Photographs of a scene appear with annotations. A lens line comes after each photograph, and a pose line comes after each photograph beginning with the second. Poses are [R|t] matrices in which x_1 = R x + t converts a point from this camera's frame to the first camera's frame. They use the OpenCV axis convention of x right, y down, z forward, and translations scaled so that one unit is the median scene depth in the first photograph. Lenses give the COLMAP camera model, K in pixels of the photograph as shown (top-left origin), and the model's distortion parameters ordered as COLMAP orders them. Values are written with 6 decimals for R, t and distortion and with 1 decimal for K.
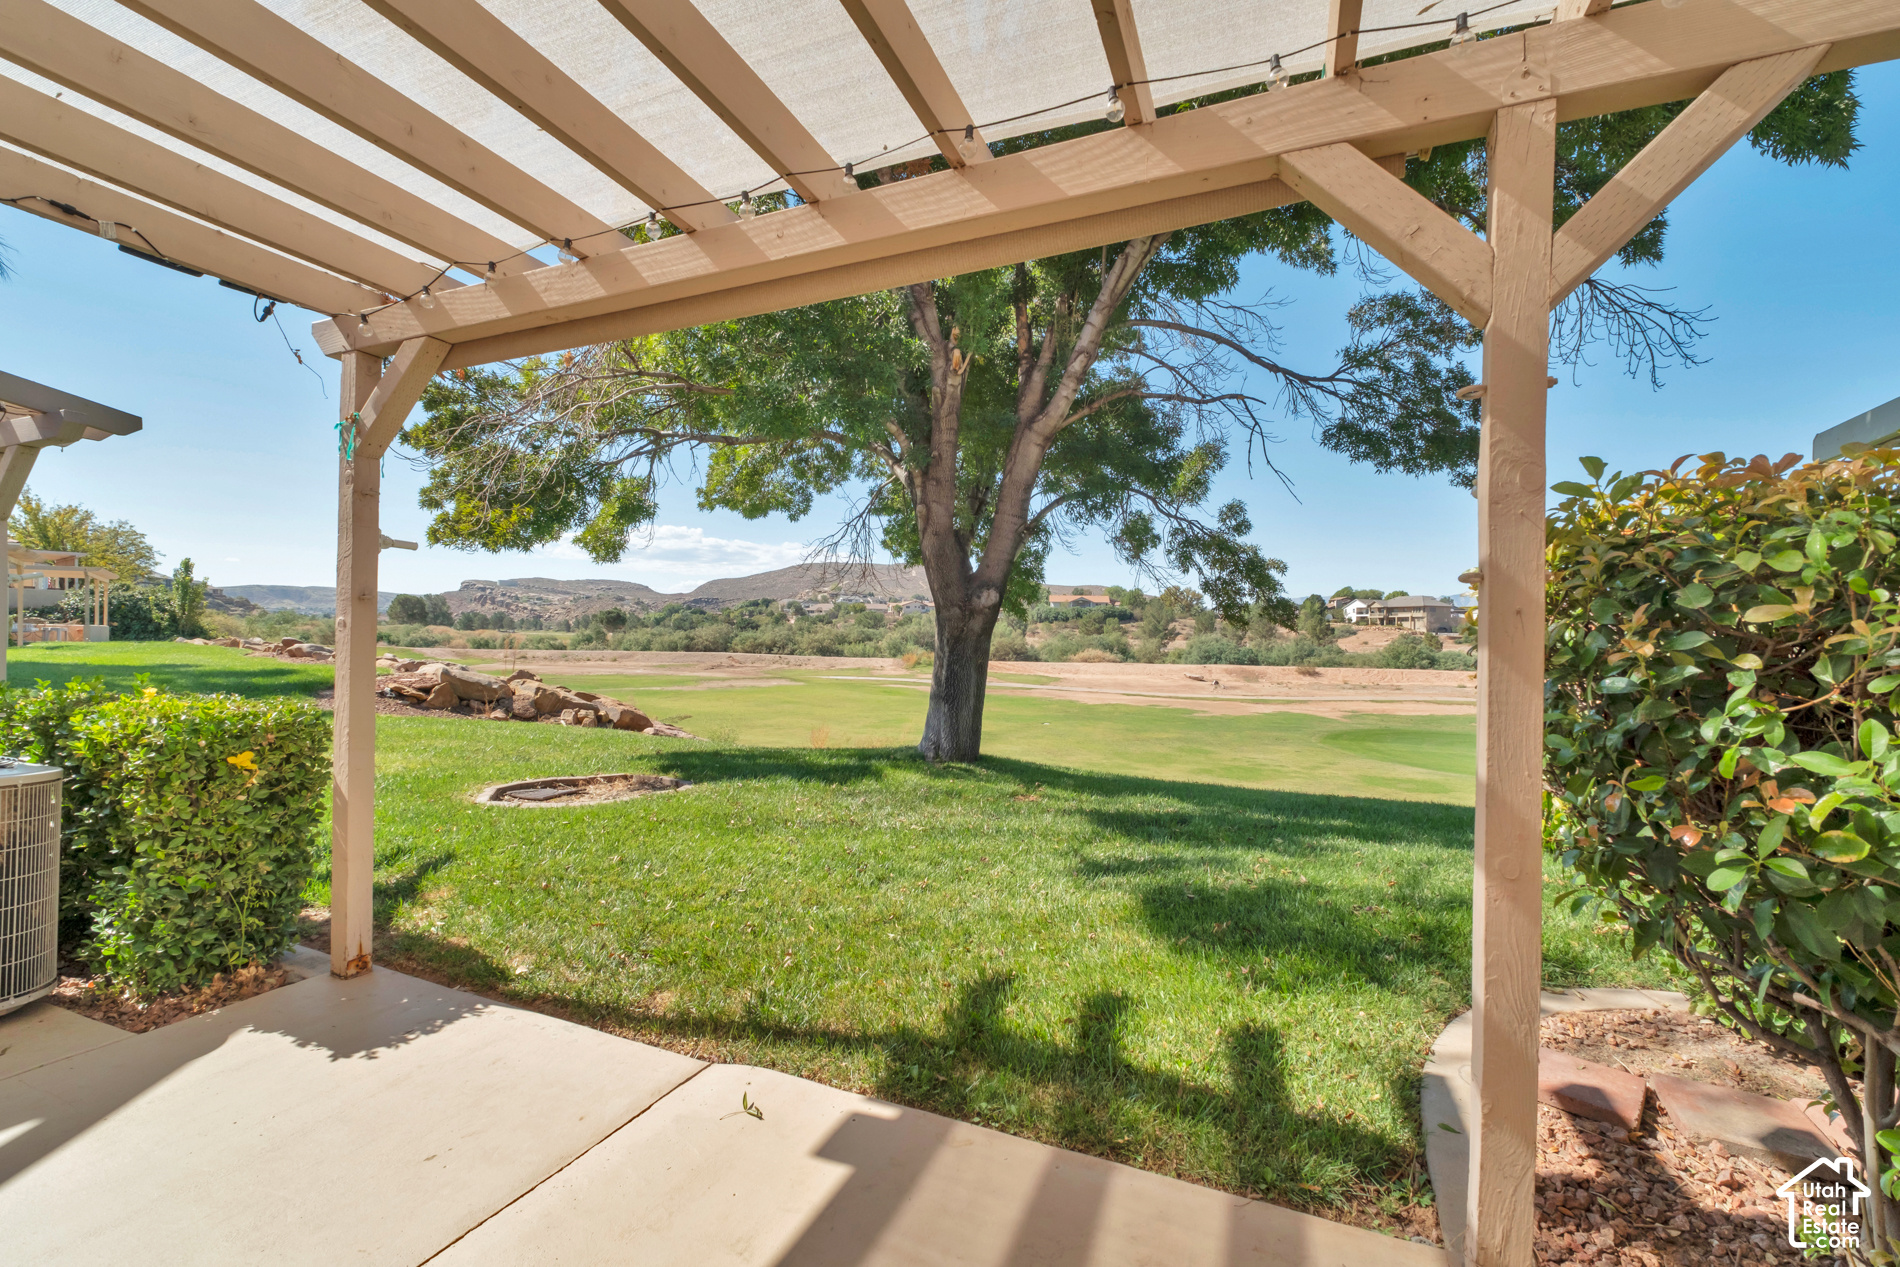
lens RADIAL K [[811.0, 0, 961.4], [0, 811.0, 634.0], [0, 0, 1]] dist [-0.006602, 0.002620]
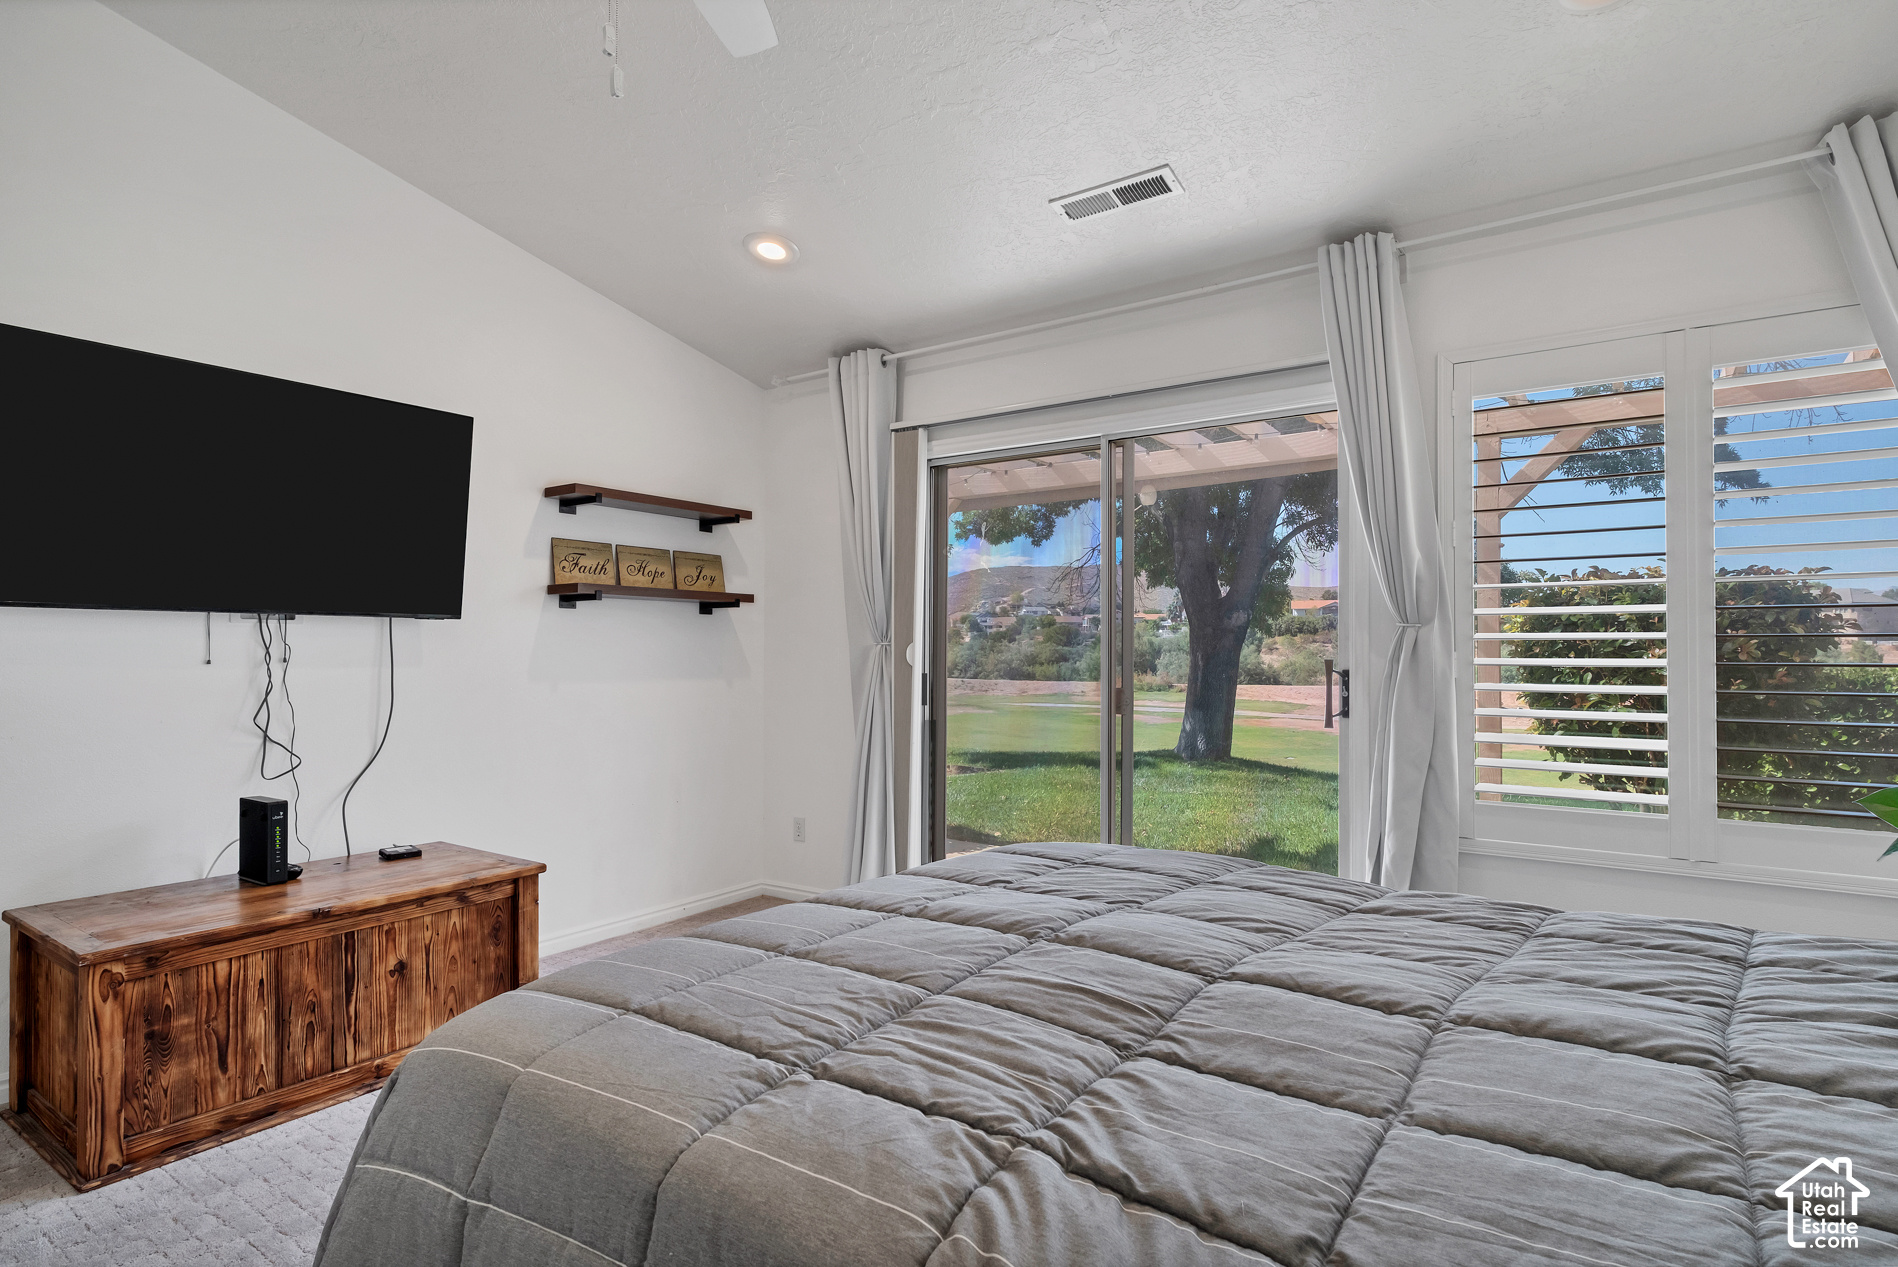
lens RADIAL K [[1001.3, 0, 944.9], [0, 1001.3, 631.3], [0, 0, 1]] dist [-0.001425, -0.000041]
pose [[0.974573, -0.018028, -0.223343, -0.011569], [0.013165, 0.999643, -0.023245, 0.000242], [0.223682, 0.019714, 0.974463, -0.098384]]
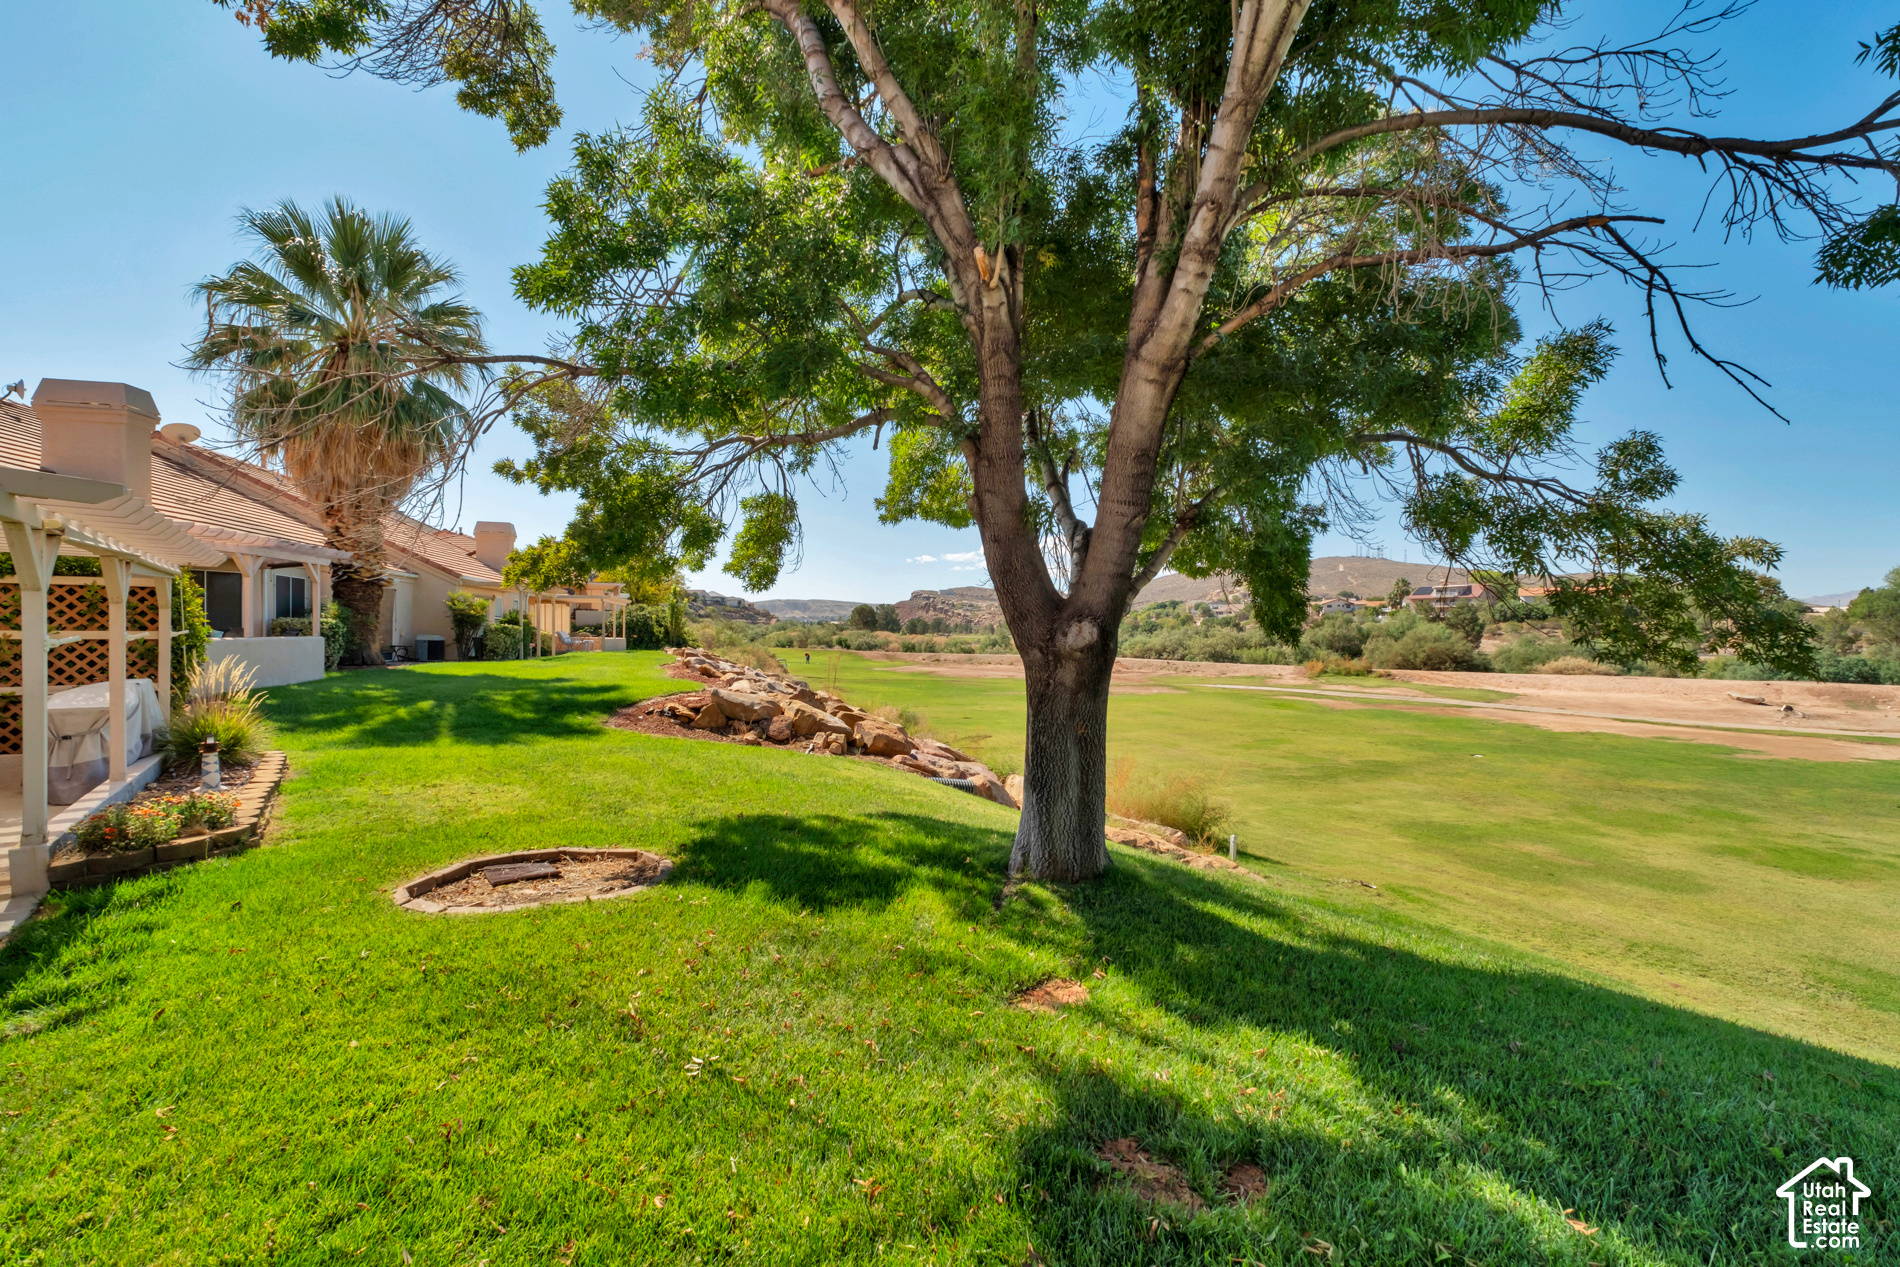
lens RADIAL K [[811.0, 0, 945.1], [0, 811.0, 634.8], [0, 0, 1]] dist [-0.006602, 0.002620]
pose [[0.870441, -0.005614, -0.492241, 0.052139], [0.004952, 0.999984, -0.002648, -0.008880], [0.492248, -0.000132, 0.870455, 0.081590]]
